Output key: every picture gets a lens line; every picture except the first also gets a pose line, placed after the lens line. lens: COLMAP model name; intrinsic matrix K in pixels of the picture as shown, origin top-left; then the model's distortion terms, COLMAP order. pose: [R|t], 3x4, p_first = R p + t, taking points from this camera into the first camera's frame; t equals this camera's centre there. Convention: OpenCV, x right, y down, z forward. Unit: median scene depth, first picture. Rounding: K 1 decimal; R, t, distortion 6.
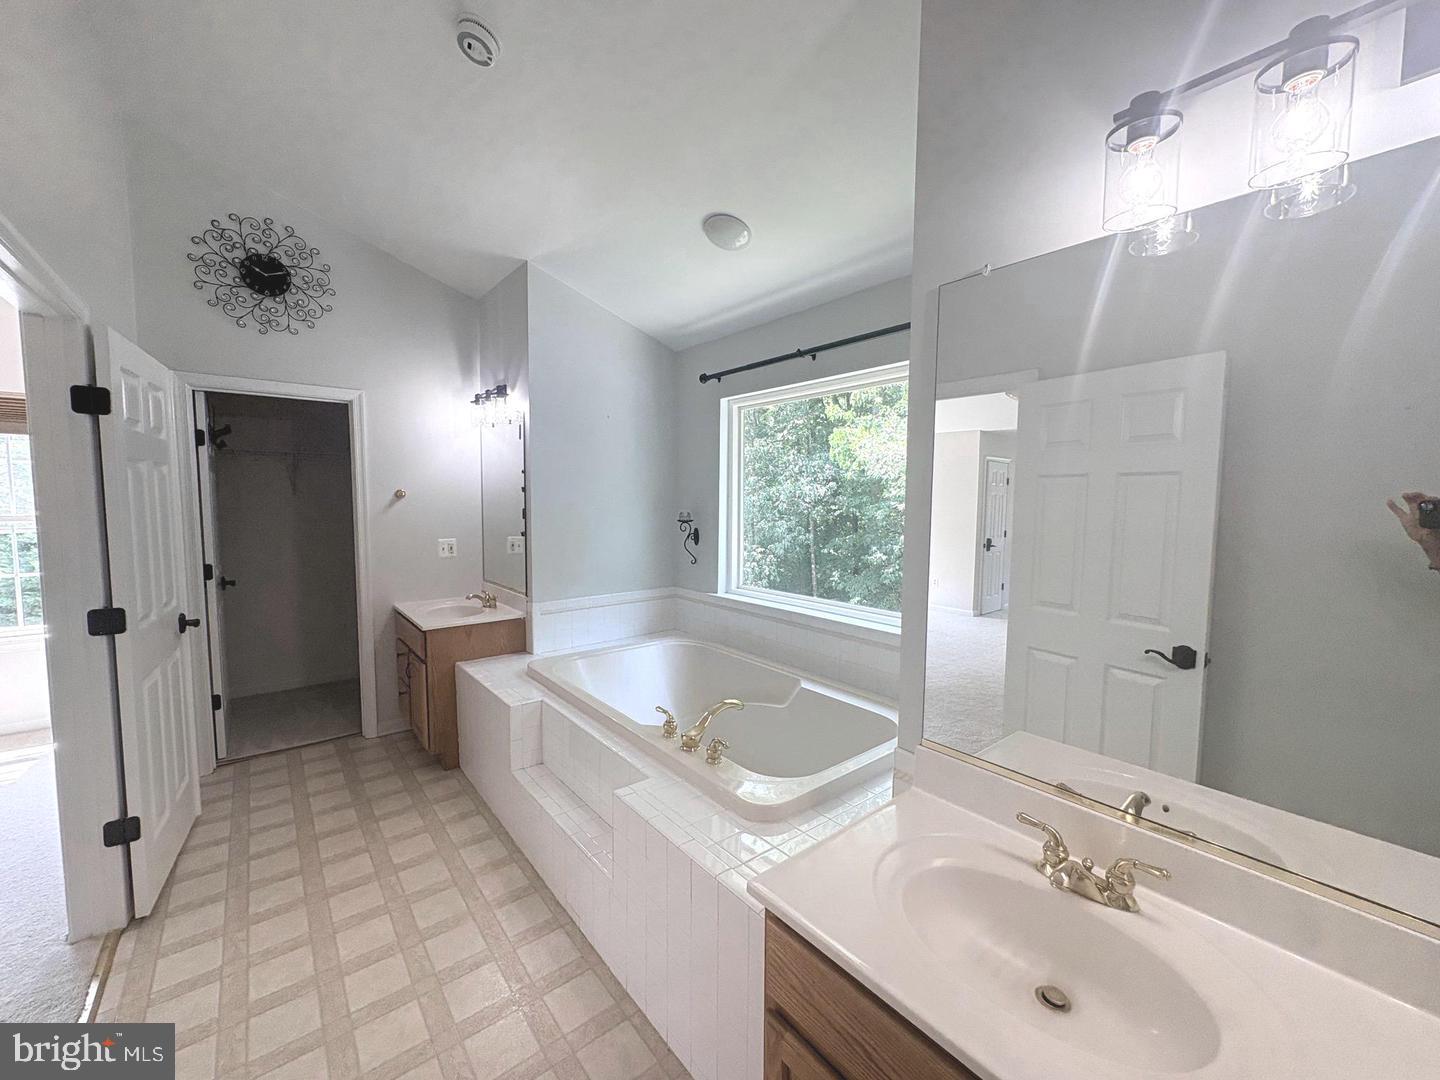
lens RADIAL K [[575.2, 0, 697.8], [0, 575.2, 541.9], [0, 0, 1]] dist [-0.001008, -0.000304]
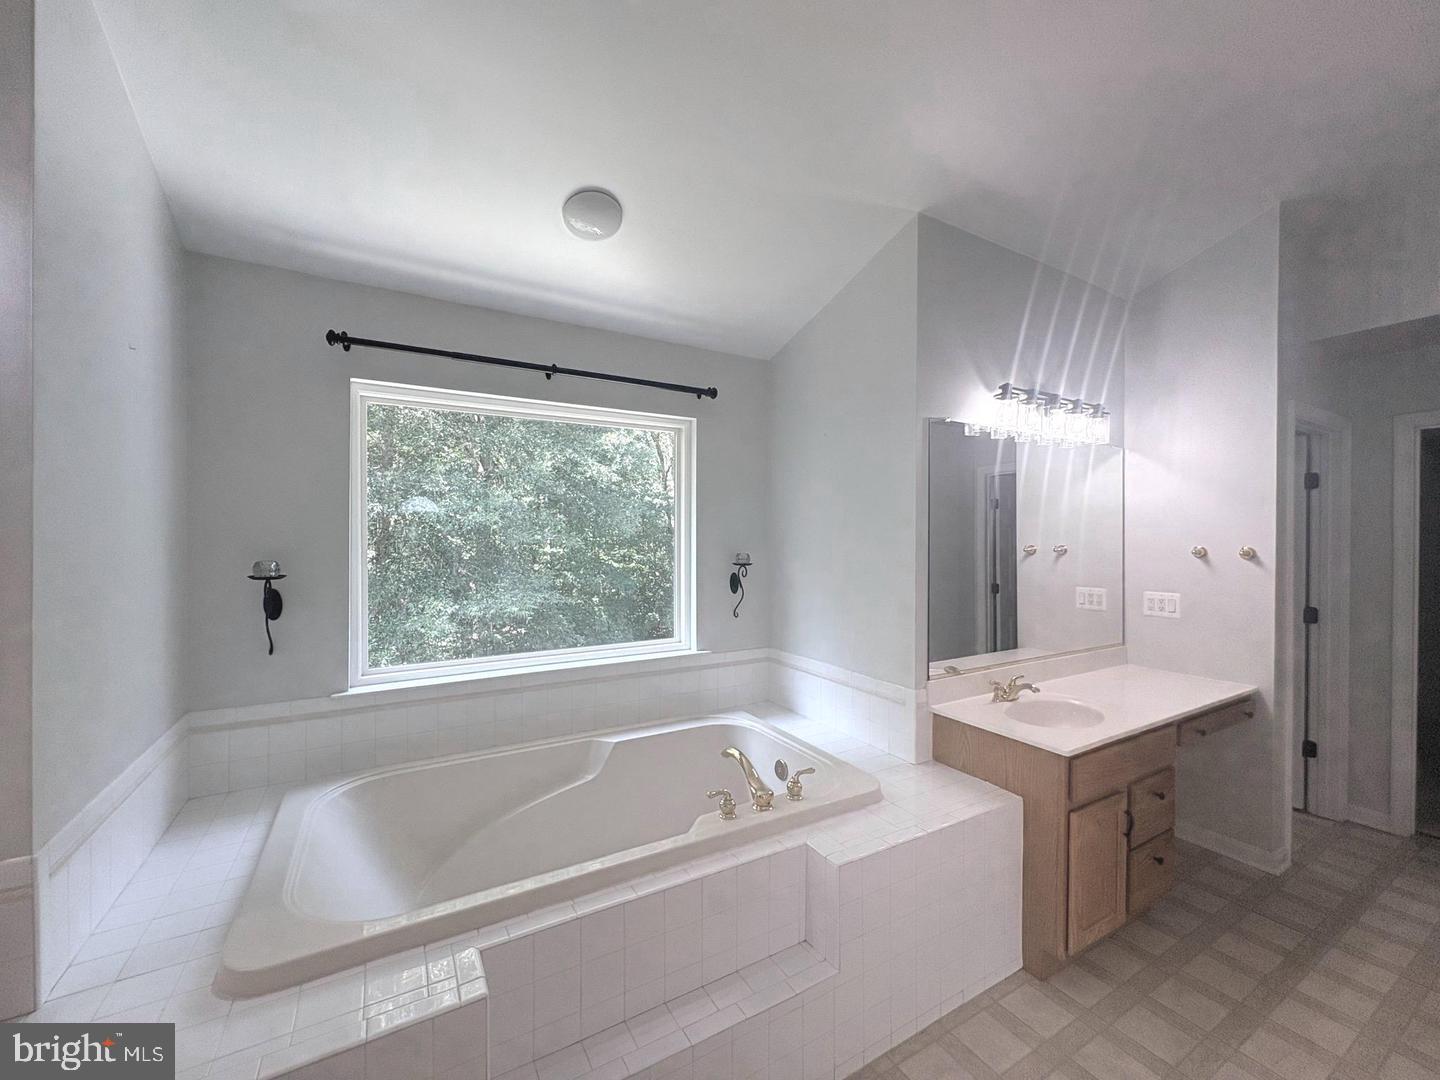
lens RADIAL K [[575.2, 0, 697.8], [0, 575.2, 541.9], [0, 0, 1]] dist [-0.001008, -0.000304]
pose [[0.152397, -0.020487, 0.988107, -0.639730], [0.072186, 0.997346, 0.009546, -0.059624], [-0.985680, 0.069873, 0.153472, 0.657571]]
